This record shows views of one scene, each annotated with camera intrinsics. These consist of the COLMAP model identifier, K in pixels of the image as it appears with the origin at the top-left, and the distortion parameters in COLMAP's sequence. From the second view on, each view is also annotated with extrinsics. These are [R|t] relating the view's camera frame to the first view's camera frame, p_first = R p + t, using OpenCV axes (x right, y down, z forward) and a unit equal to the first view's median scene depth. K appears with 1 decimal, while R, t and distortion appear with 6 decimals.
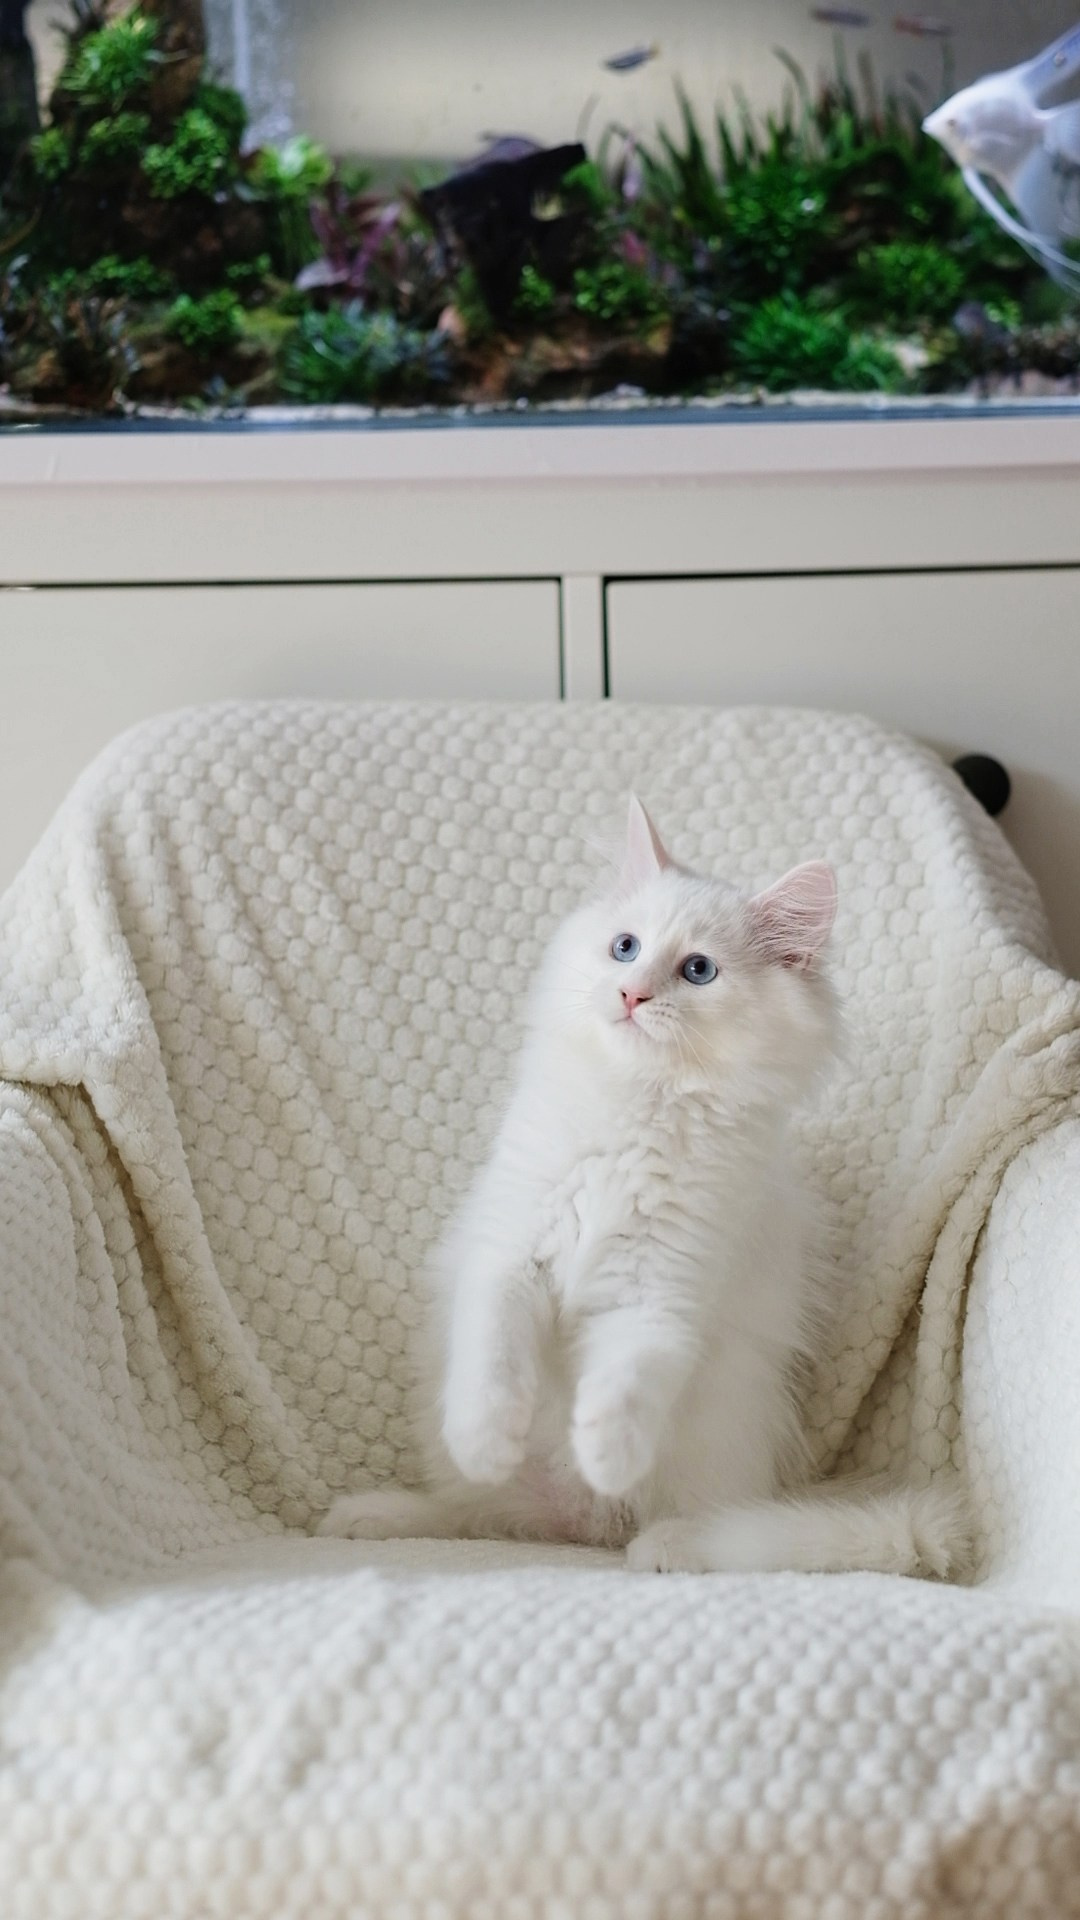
lens RADIAL K [[4062.0, 0, 540.0], [0, 4062.0, 960.0], [0, 0, 1]] dist [0.001854, -0.529685]
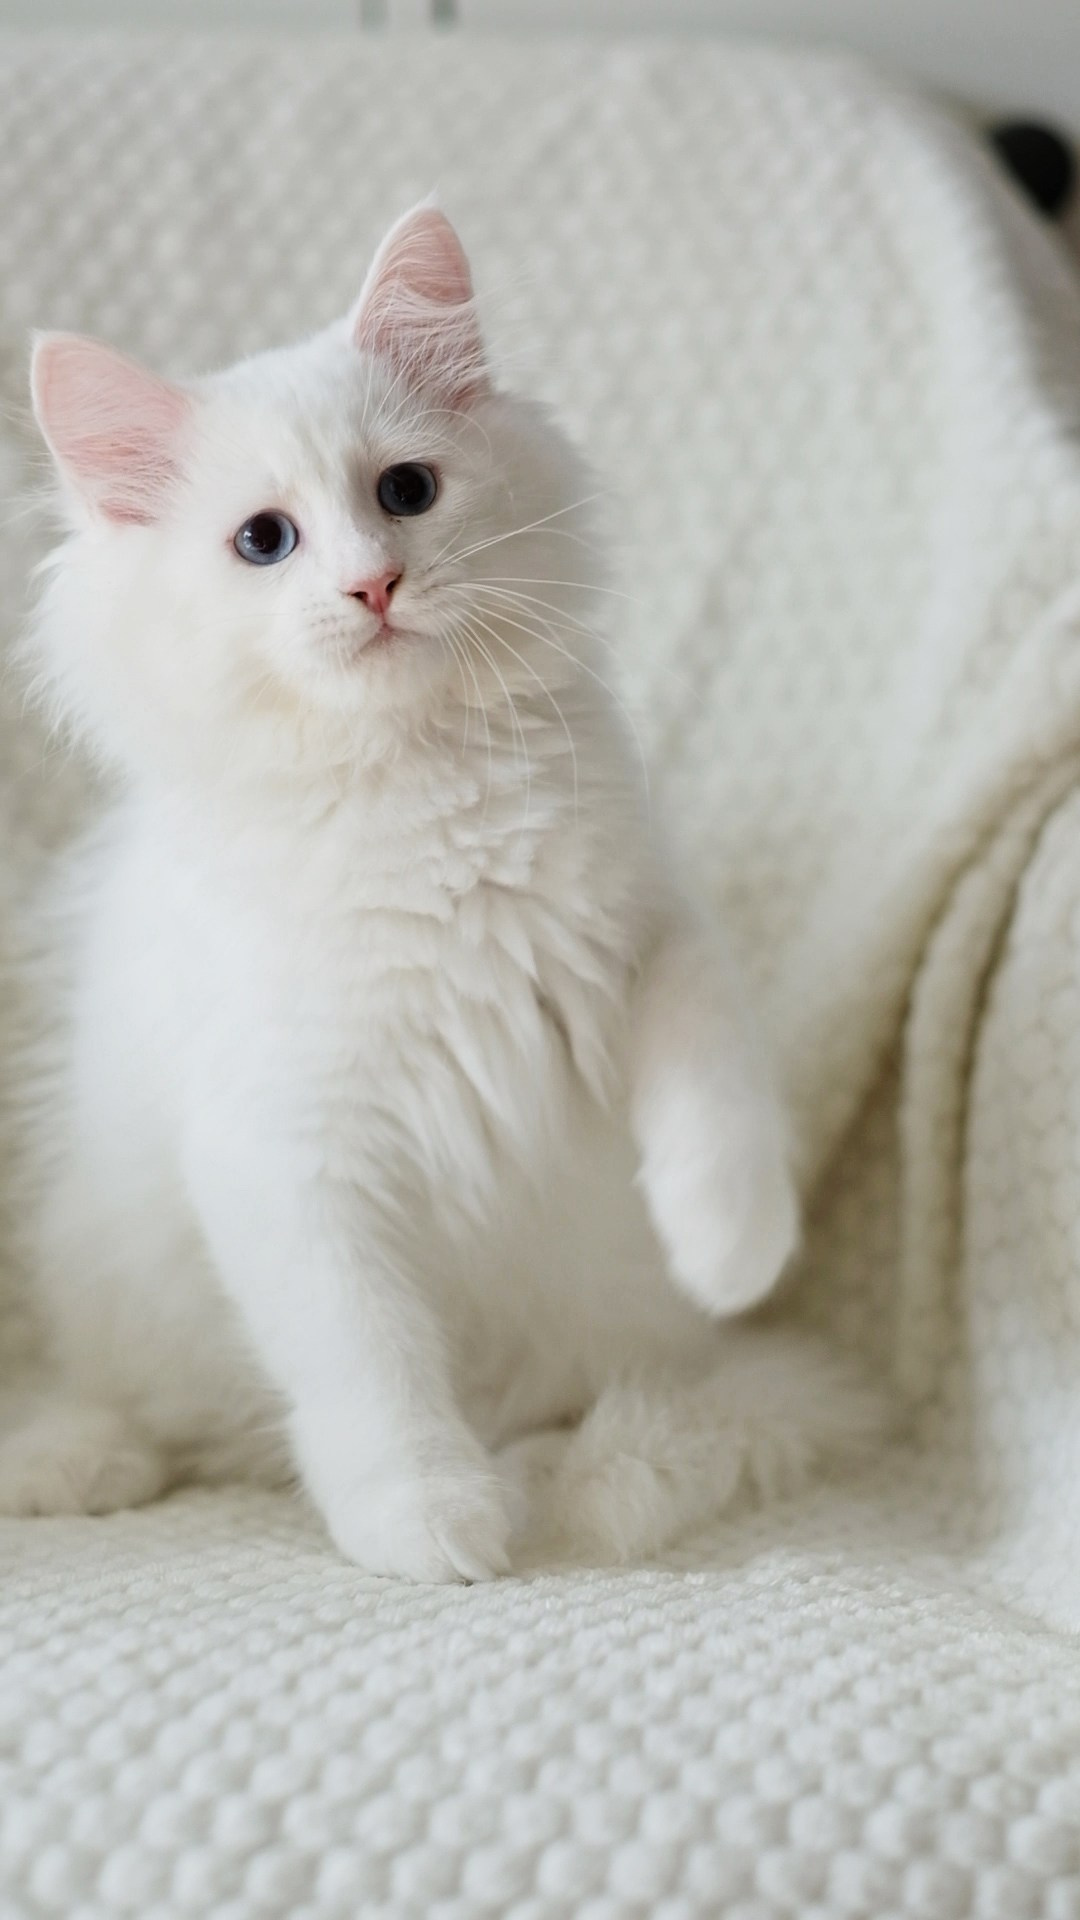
lens RADIAL K [[4062.0, 0, 540.0], [0, 4062.0, 960.0], [0, 0, 1]] dist [0.001854, -0.529685]
pose [[0.999765, 0.007003, -0.020516, 0.048136], [-0.003577, 0.986704, 0.162487, -0.024709], [0.021381, -0.162376, 0.986497, 0.369602]]
